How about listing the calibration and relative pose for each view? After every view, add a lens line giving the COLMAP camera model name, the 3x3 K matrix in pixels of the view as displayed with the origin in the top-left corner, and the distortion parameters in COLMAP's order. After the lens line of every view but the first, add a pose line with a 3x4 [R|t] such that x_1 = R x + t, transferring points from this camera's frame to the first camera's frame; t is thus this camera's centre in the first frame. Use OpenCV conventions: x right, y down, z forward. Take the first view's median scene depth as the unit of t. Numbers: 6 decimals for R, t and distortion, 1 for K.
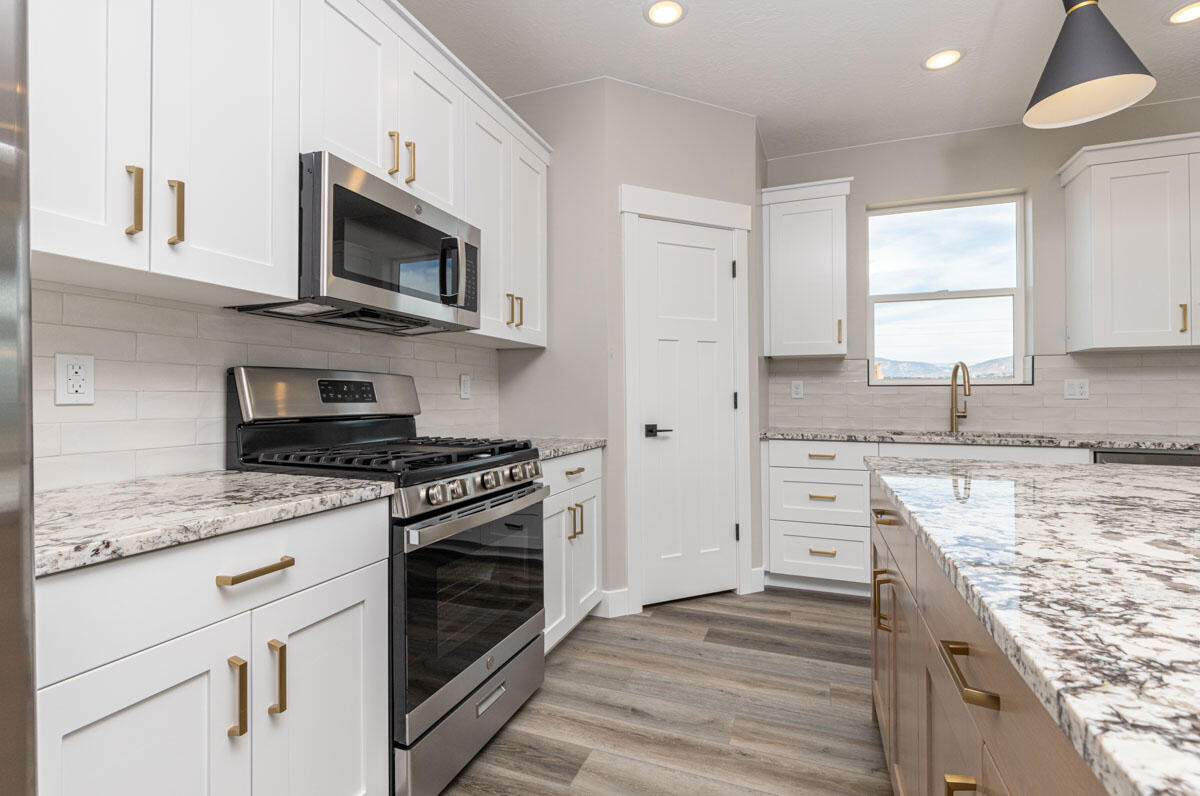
lens RADIAL K [[563.6, 0, 600.0], [0, 563.6, 398.0], [0, 0, 1]] dist [0.030321, 0.000085]
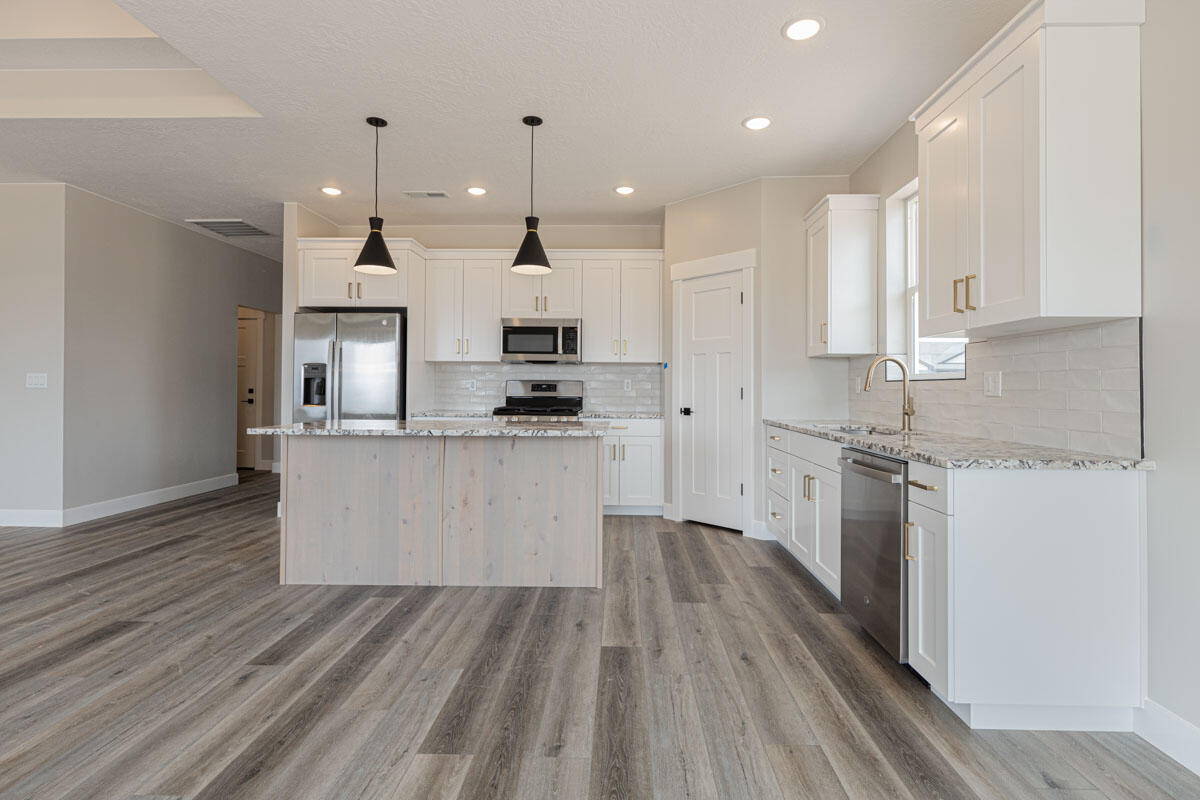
lens RADIAL K [[584.3, 0, 600.0], [0, 584.3, 400.0], [0, 0, 1]] dist [0.000044, 0.000036]
pose [[0.338950, 0.023471, -0.940511, 1.622004], [-0.005031, 0.999720, 0.023135, -0.012950], [0.940791, -0.003109, 0.338973, 0.218815]]
